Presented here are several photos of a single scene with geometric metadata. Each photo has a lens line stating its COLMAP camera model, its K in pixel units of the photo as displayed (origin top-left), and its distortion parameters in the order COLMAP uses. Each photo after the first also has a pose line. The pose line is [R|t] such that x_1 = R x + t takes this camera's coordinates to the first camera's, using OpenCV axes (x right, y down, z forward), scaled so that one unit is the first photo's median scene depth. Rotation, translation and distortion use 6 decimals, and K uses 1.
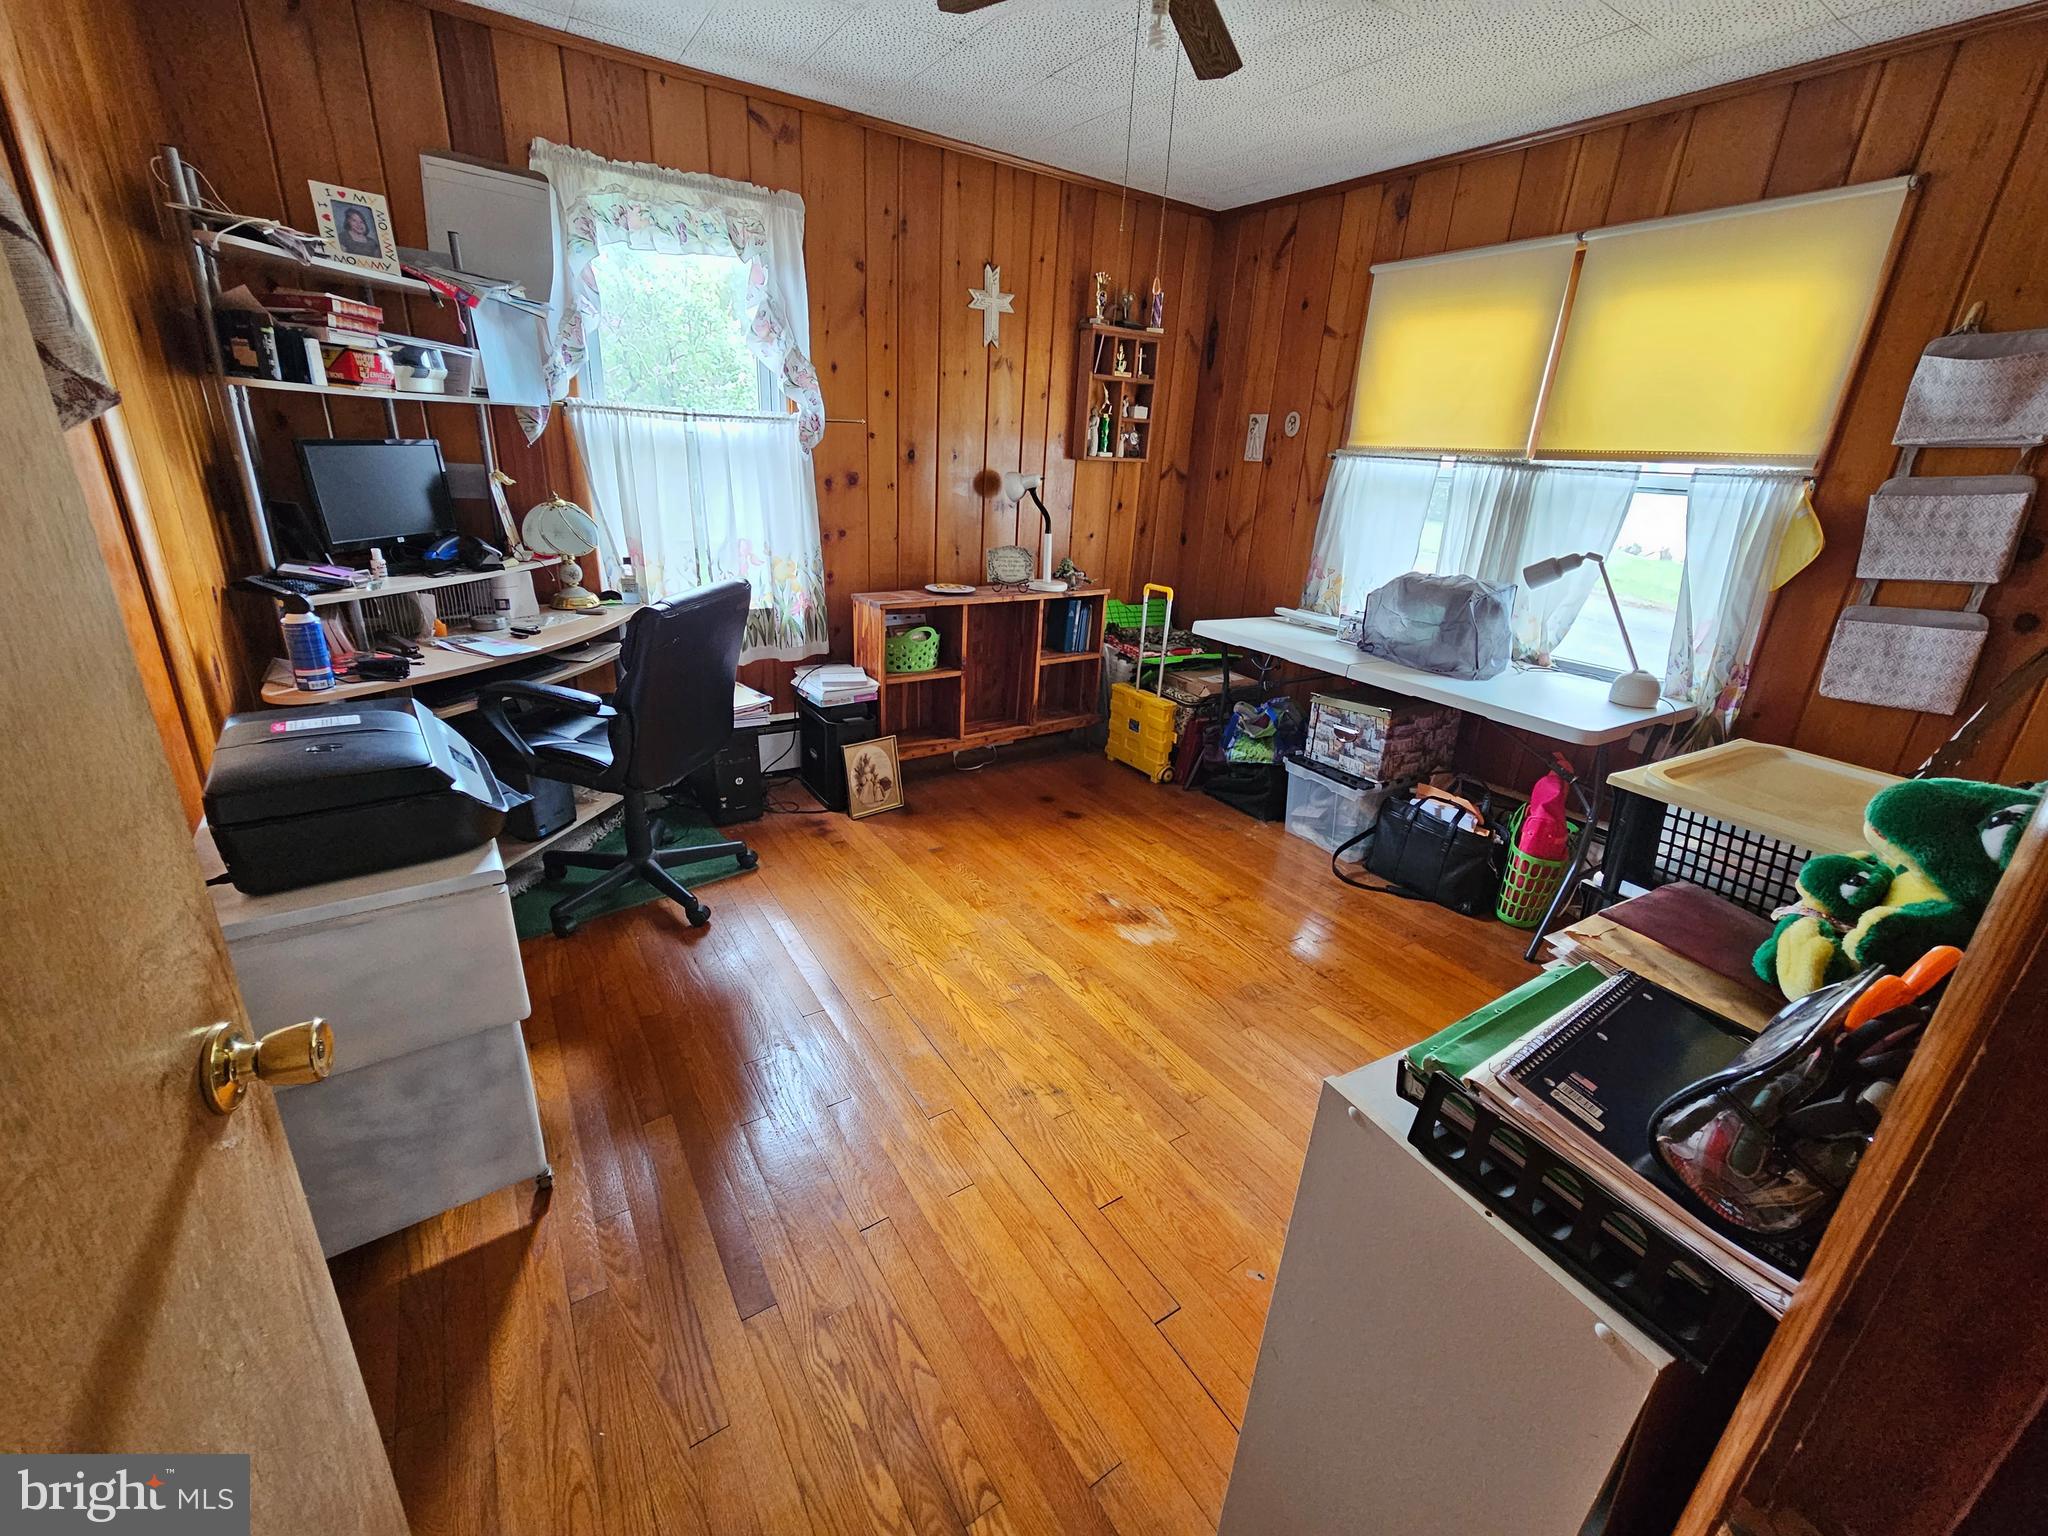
lens RADIAL K [[842.7, 0, 1023.5], [0, 842.7, 762.5], [0, 0, 1]] dist [-0.001526, 0.001354]
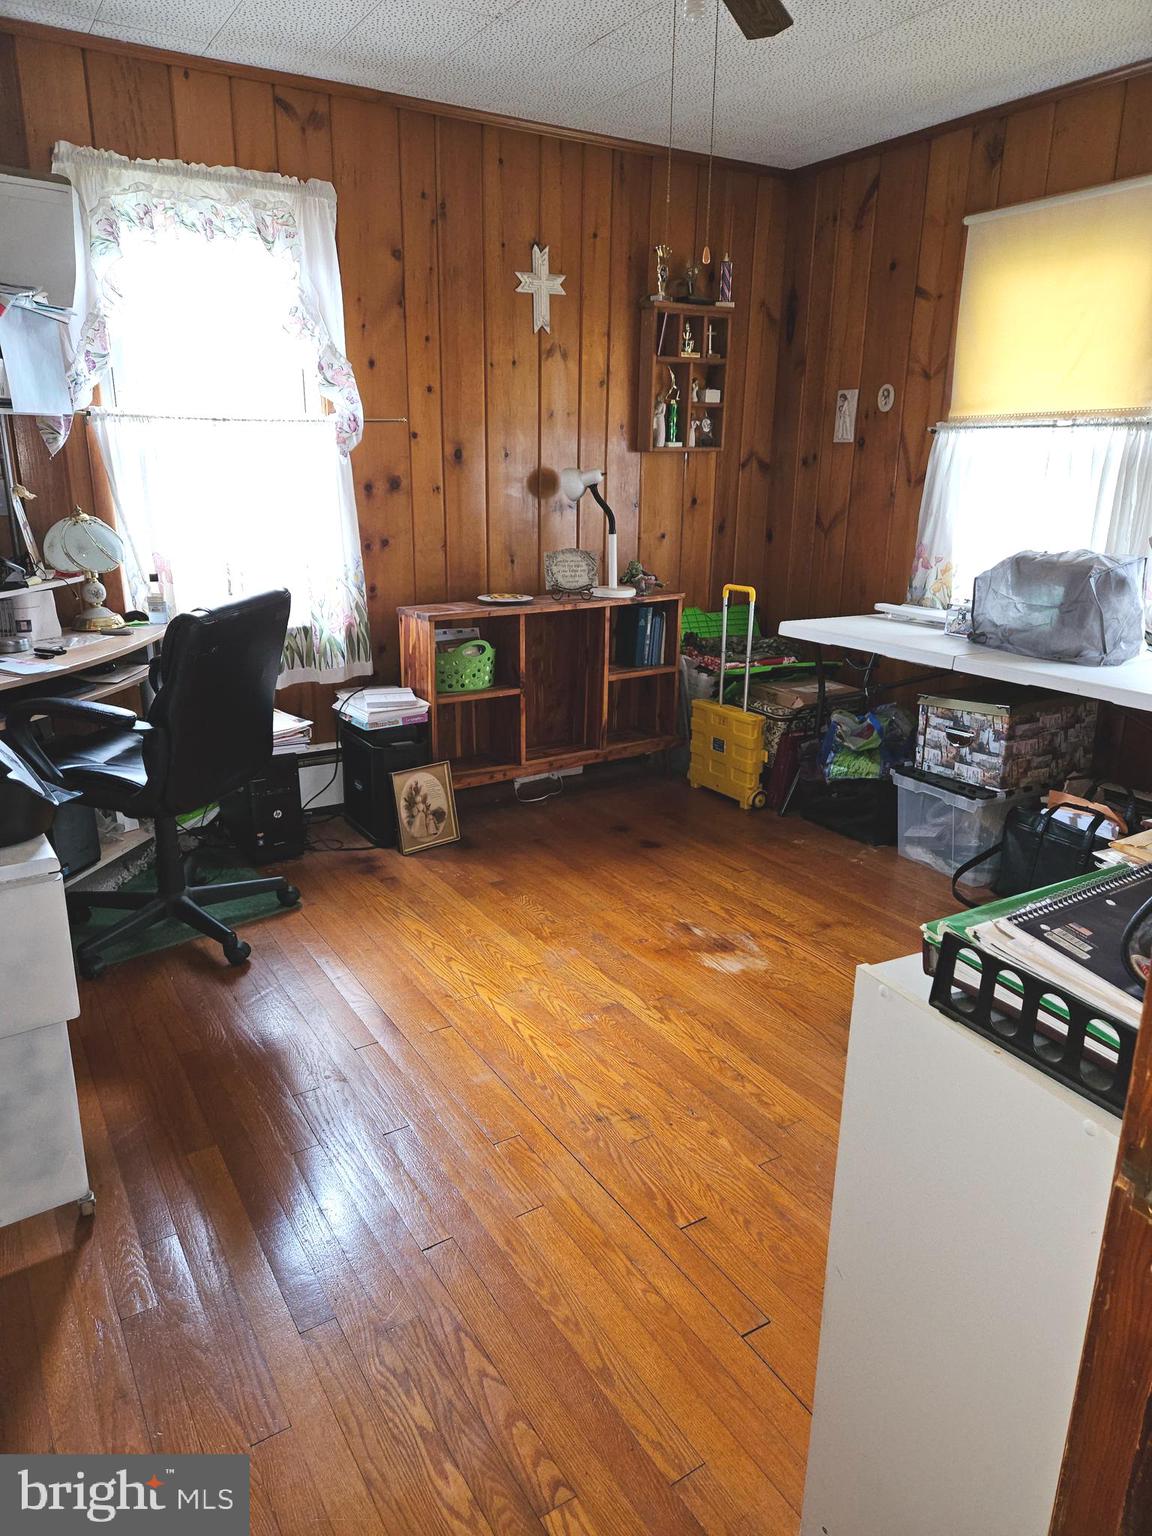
lens RADIAL K [[1023.9, 0, 553.0], [0, 1023.9, 758.3], [0, 0, 1]] dist [0.061111, -0.040758]
pose [[0.998182, -0.035698, -0.048563, 0.013674], [0.032073, 0.996781, -0.073480, 0.056335], [0.051029, 0.071788, 0.996114, -0.093575]]
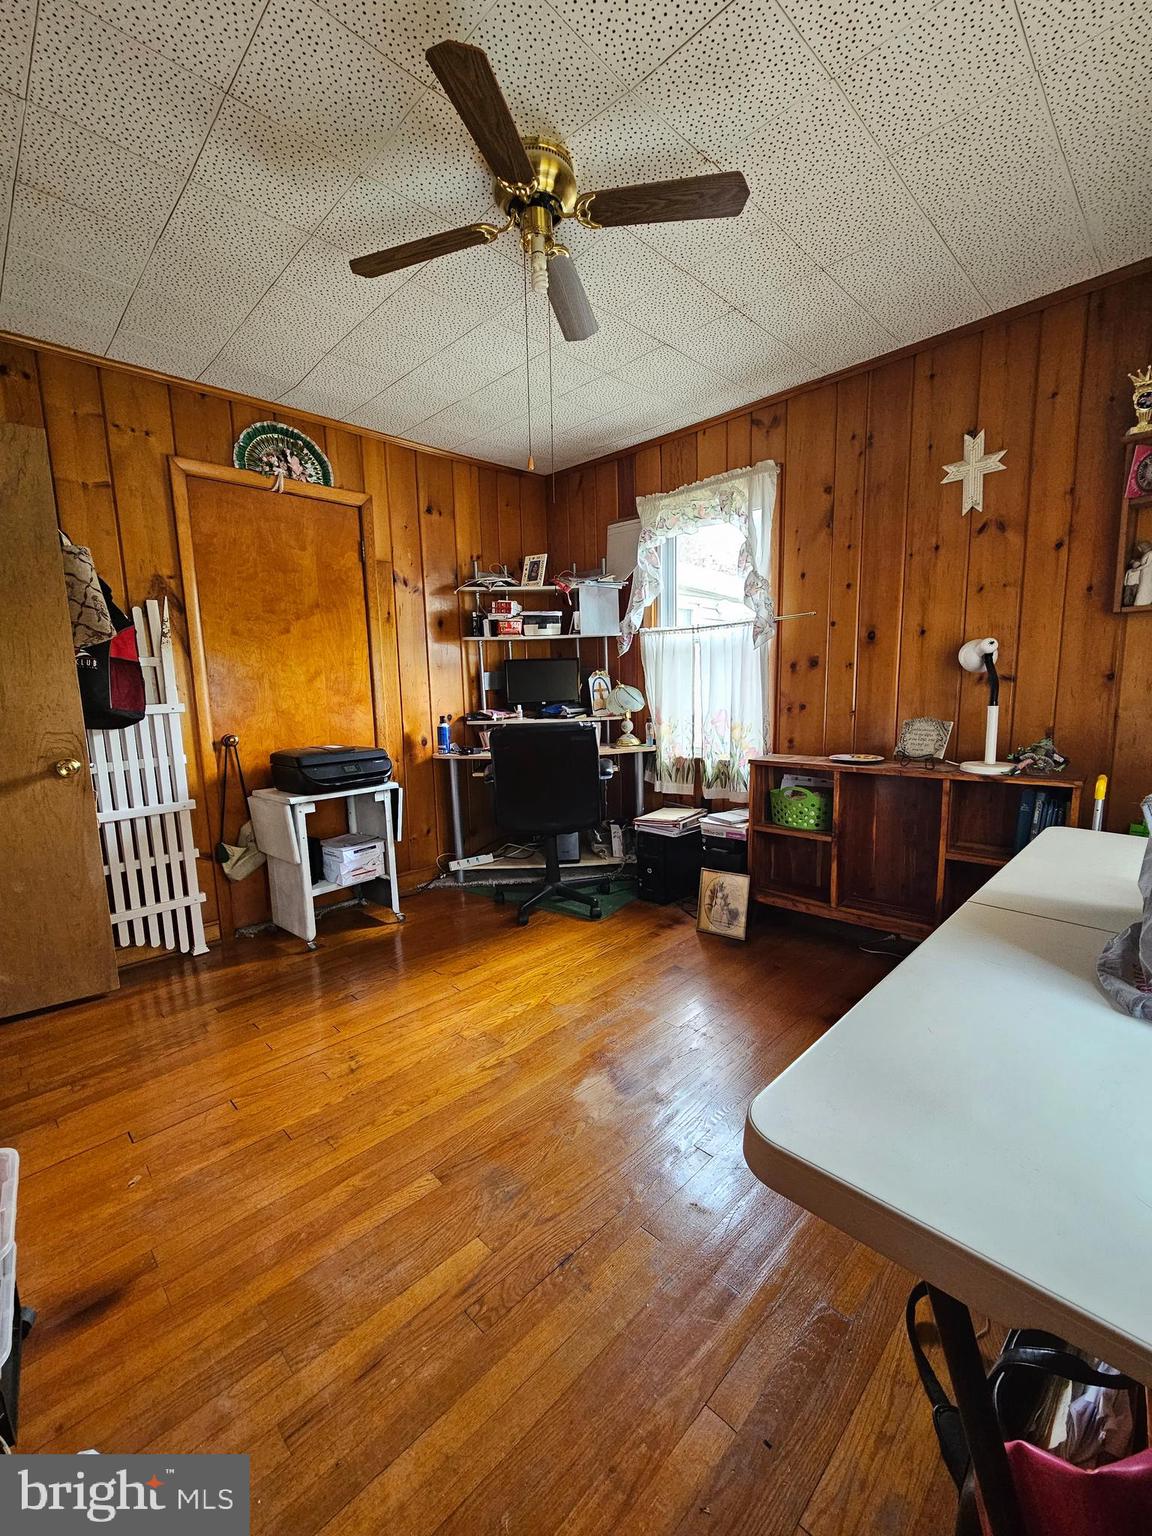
lens RADIAL K [[632.0, 0, 587.8], [0, 632.0, 776.0], [0, 0, 1]] dist [-0.001526, 0.001354]
pose [[0.210831, 0.082890, -0.974002, 0.708519], [-0.306122, 0.951878, 0.014744, -0.121611], [0.928353, 0.295055, 0.226060, 0.660786]]
